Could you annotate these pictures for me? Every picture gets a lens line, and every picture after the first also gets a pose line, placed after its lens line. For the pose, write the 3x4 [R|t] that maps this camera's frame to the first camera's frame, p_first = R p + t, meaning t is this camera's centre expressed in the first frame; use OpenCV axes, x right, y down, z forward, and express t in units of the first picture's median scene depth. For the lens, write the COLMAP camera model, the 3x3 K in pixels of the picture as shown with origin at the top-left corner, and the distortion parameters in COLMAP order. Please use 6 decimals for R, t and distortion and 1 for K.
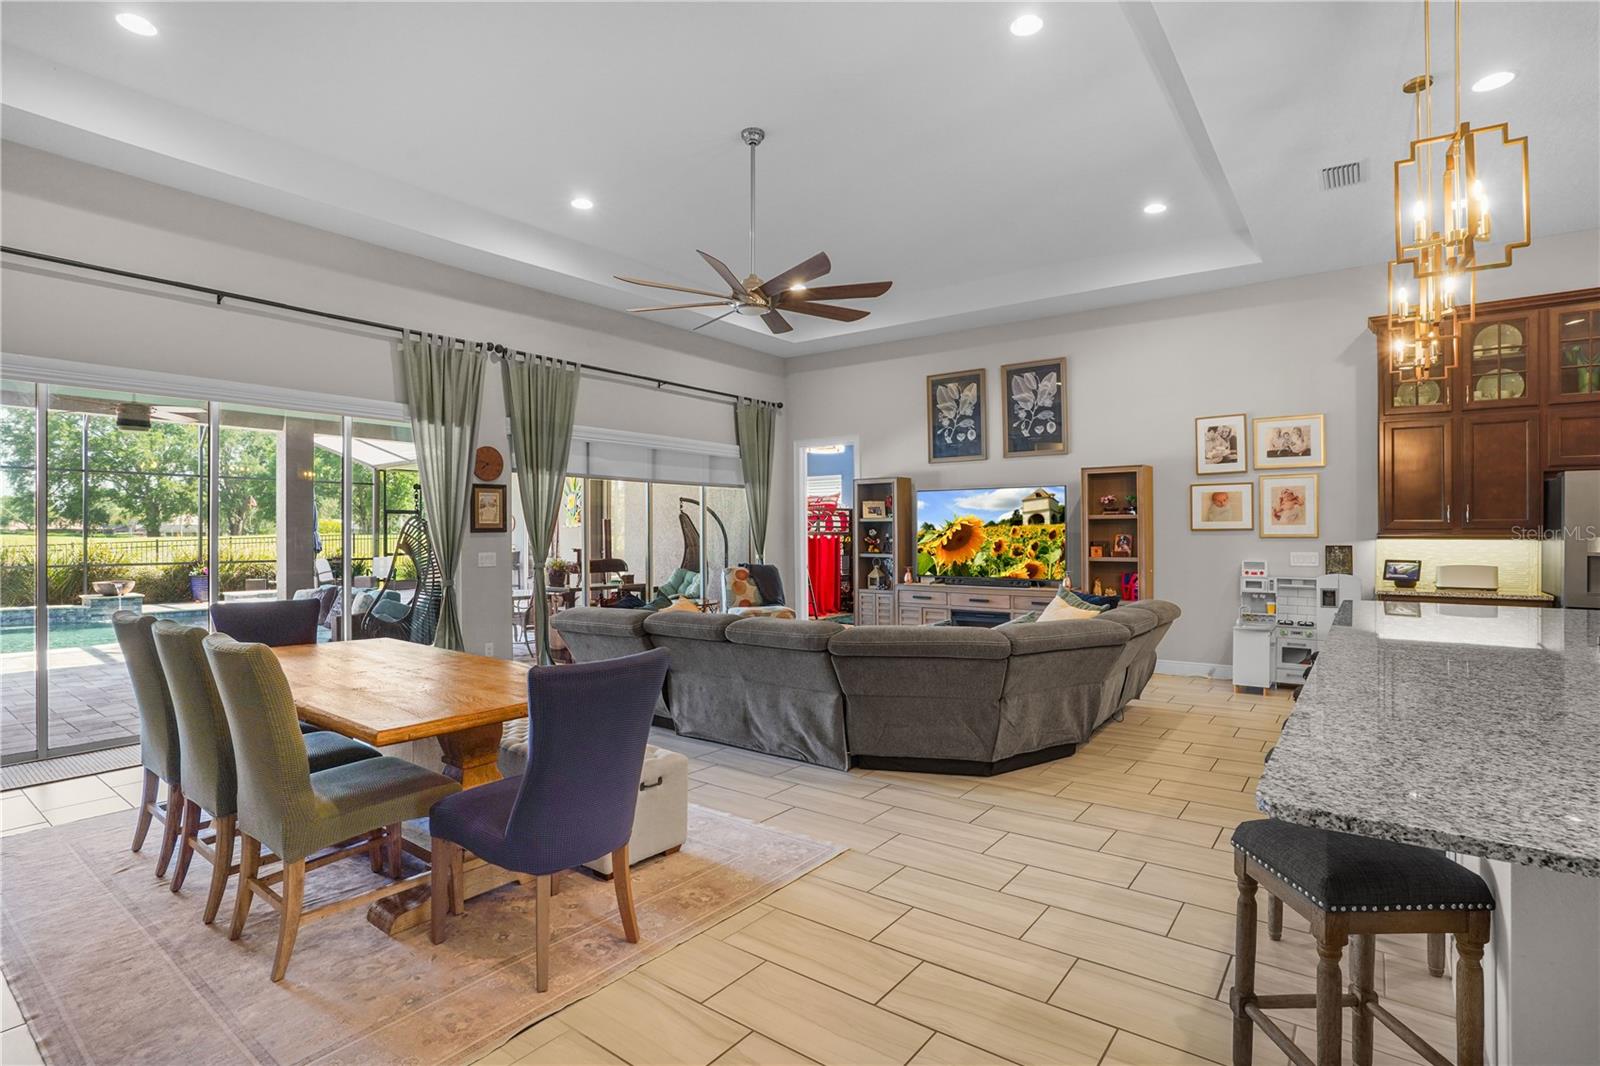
lens RADIAL K [[787.6, 0, 800.0], [0, 787.6, 533.0], [0, 0, 1]] dist [-0.072265, 0.026399]
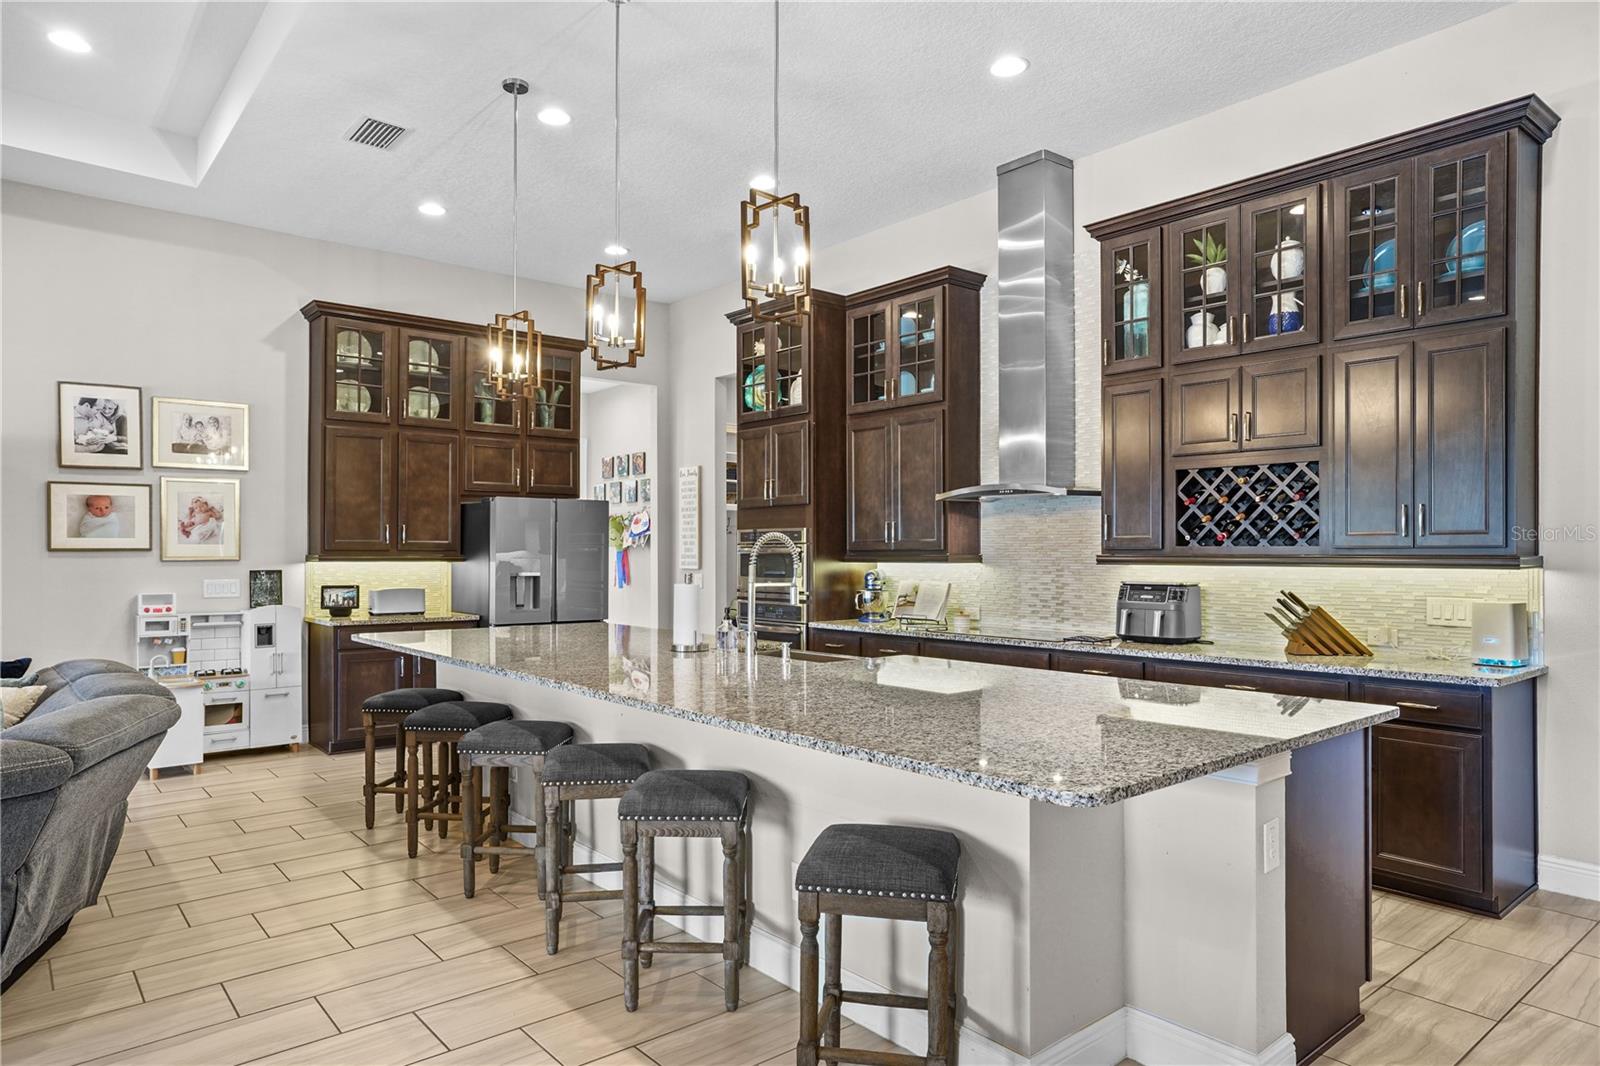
lens RADIAL K [[980.9, 0, 801.9], [0, 980.9, 555.1], [0, 0, 1]] dist [0.000436, 0.002008]
pose [[0.223057, -0.001670, 0.974804, -0.168939], [-0.002055, 0.999996, 0.002183, -0.002905], [-0.974803, -0.002490, 0.223052, 0.197183]]
